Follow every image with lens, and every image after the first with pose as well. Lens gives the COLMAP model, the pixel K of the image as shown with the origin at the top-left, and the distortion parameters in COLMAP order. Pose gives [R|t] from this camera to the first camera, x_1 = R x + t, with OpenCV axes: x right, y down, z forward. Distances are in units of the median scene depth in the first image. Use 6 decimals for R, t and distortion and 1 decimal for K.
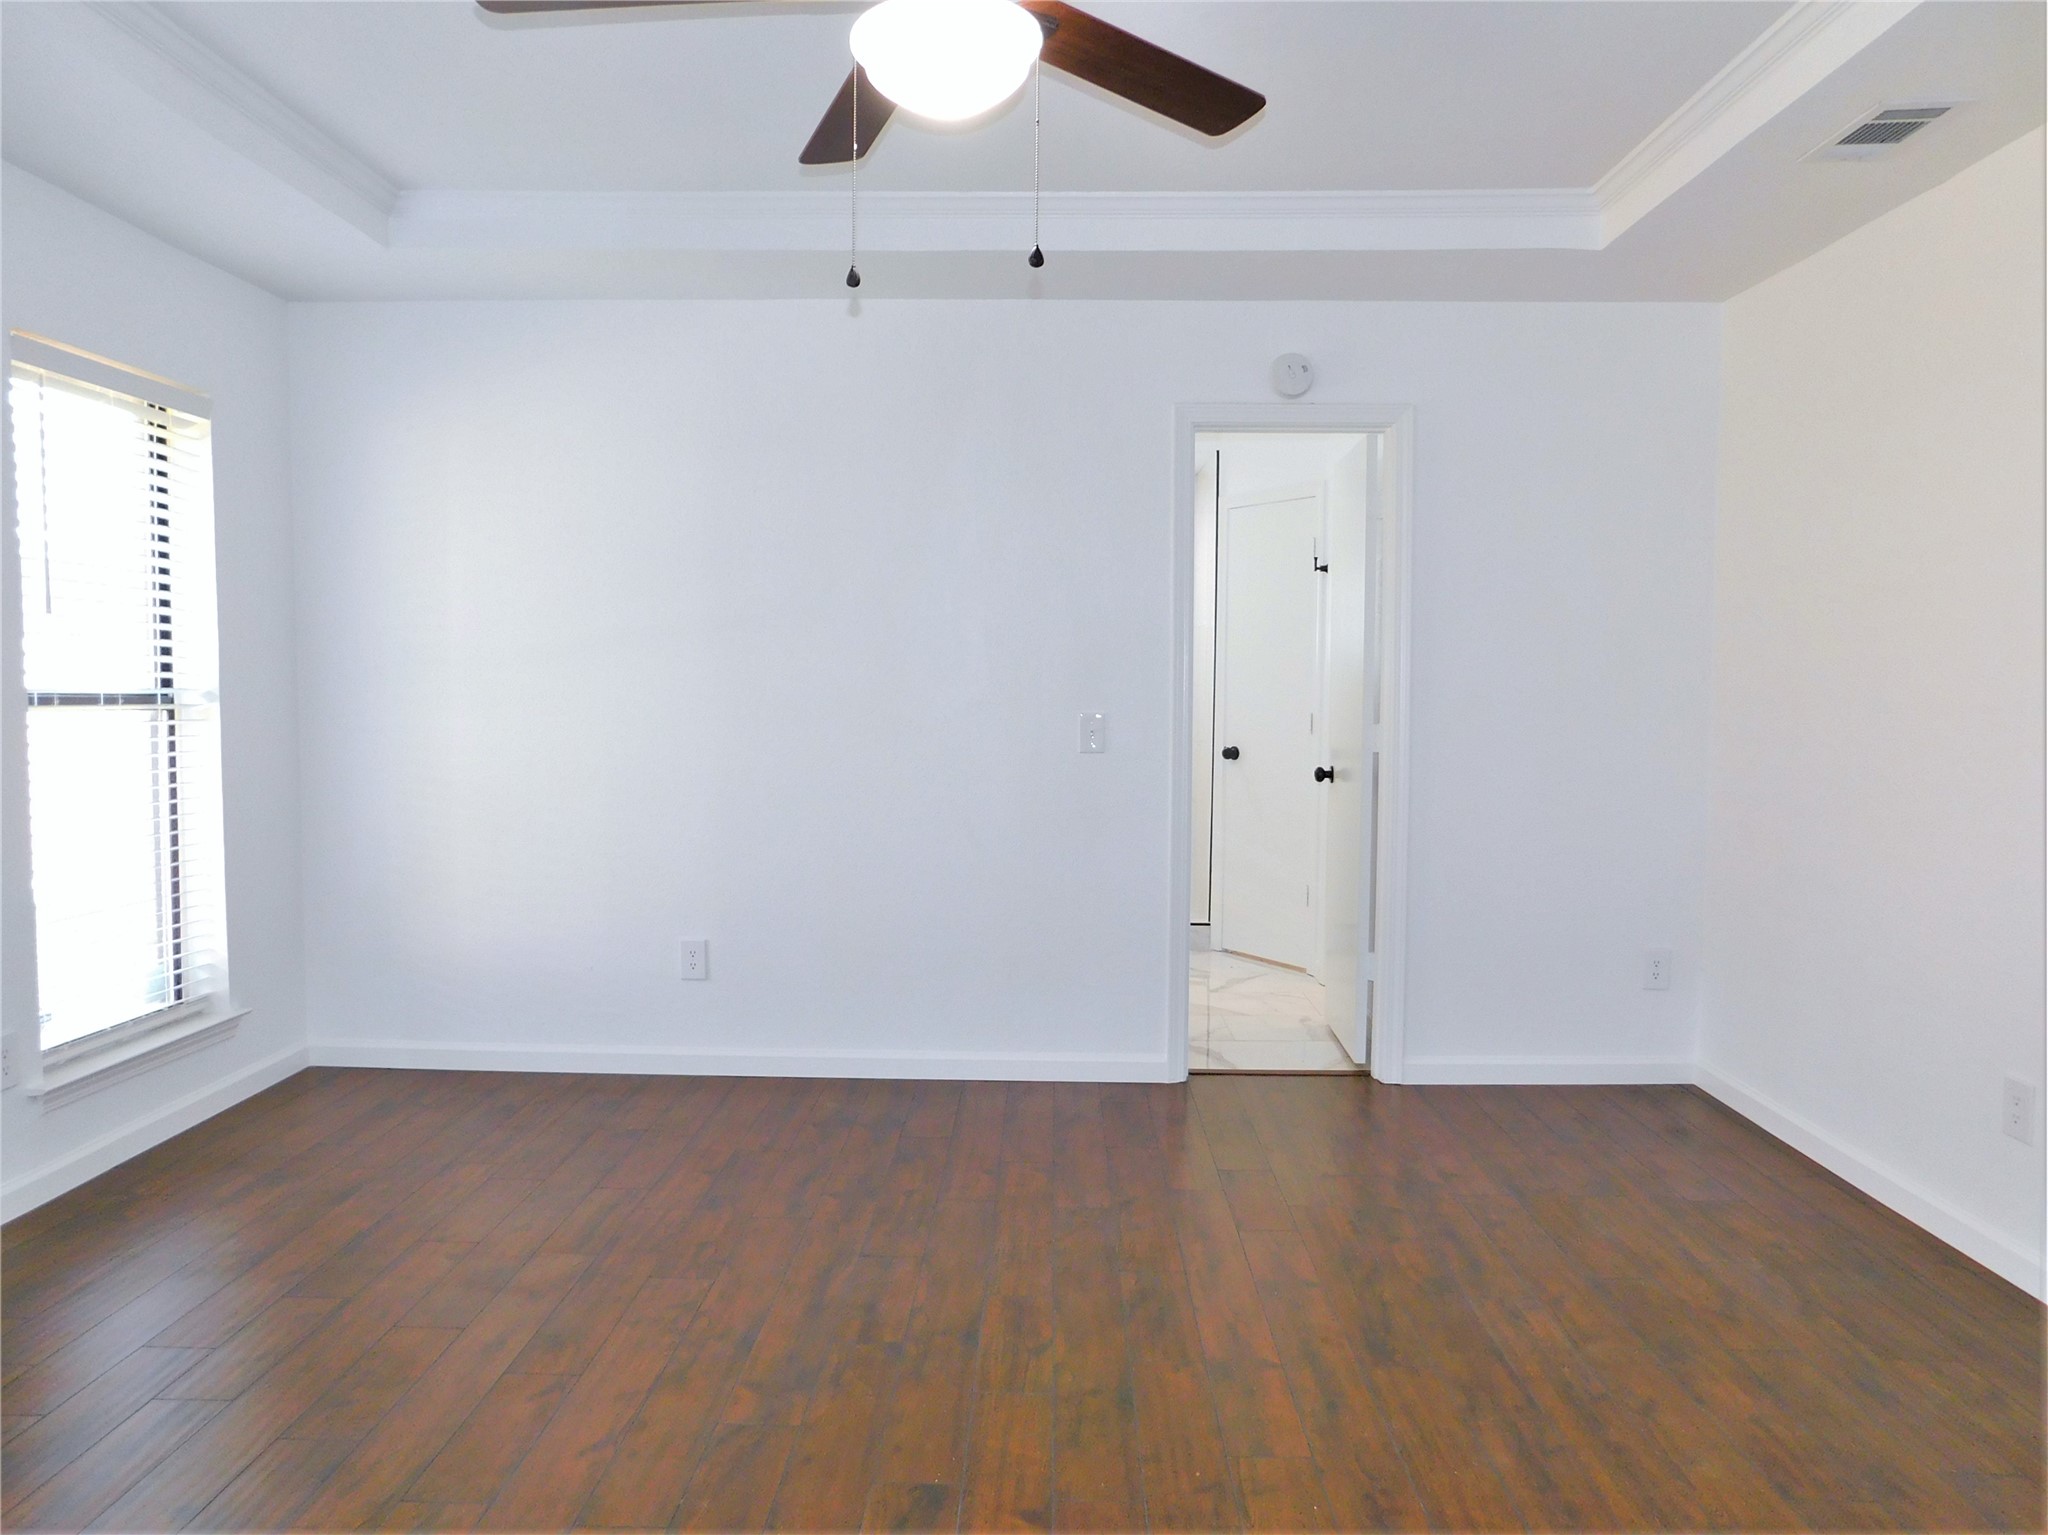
lens RADIAL K [[1371.3, 0, 1016.3], [0, 1371.3, 768.0], [0, 0, 1]] dist [-0.067802, 0.058065]
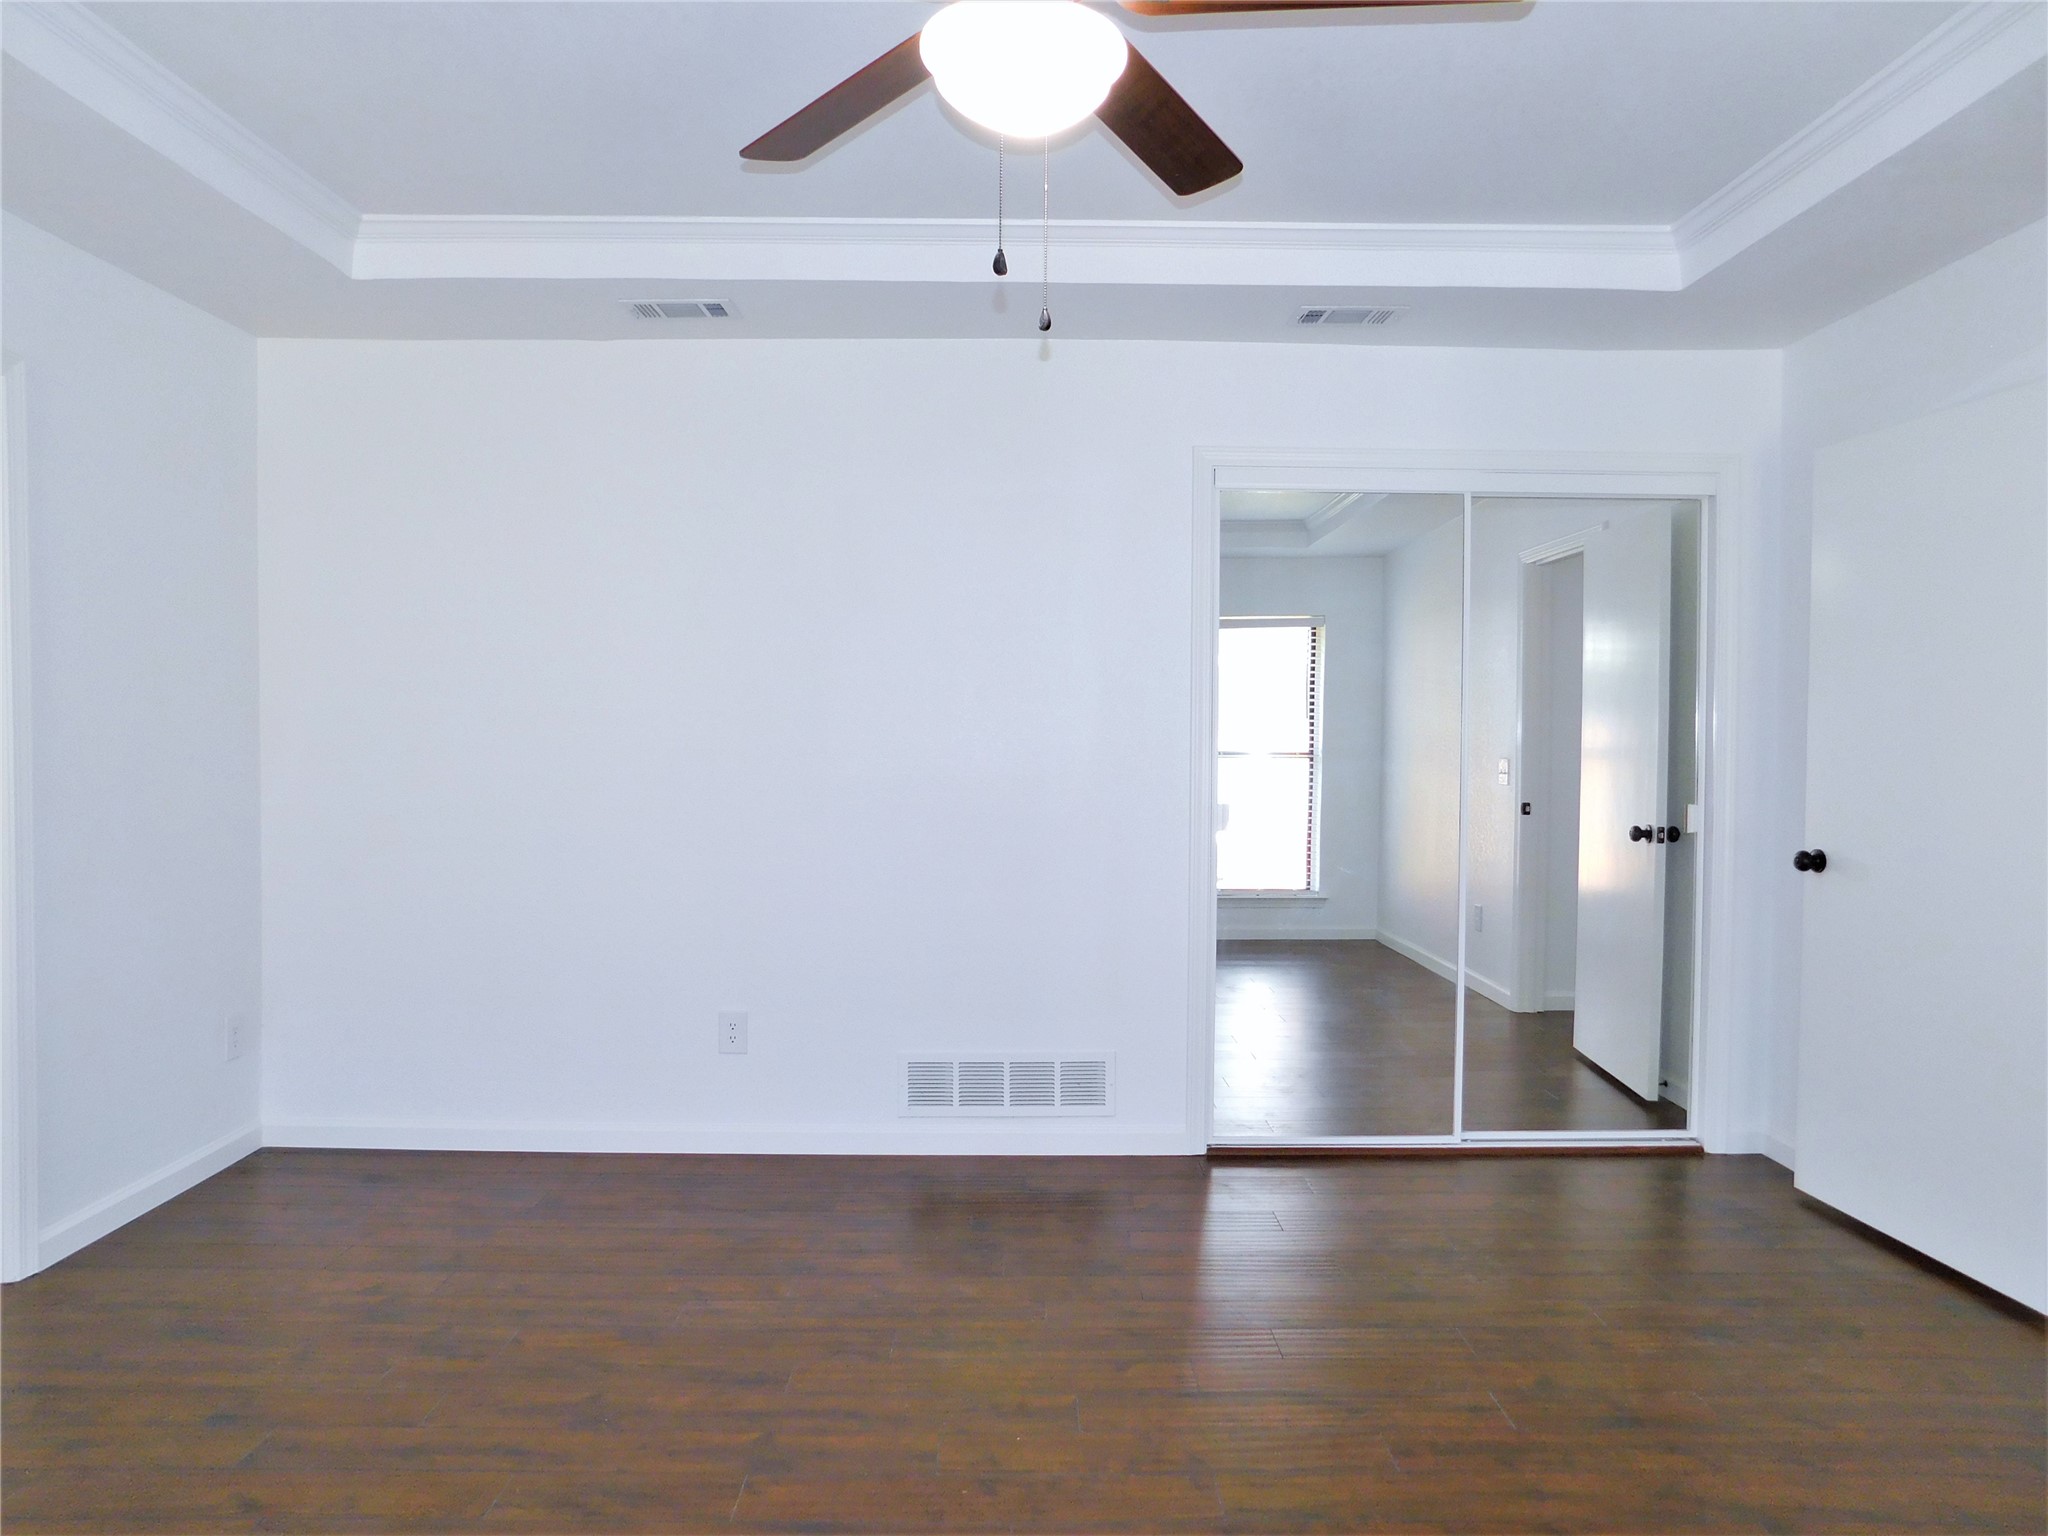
lens RADIAL K [[1371.3, 0, 1016.3], [0, 1371.3, 768.5], [0, 0, 1]] dist [-0.067802, 0.058065]
pose [[-0.039927, -0.024698, 0.998897, -0.713281], [0.050508, 0.998367, 0.026704, -0.046523], [-0.997925, 0.051519, -0.038615, 0.778311]]
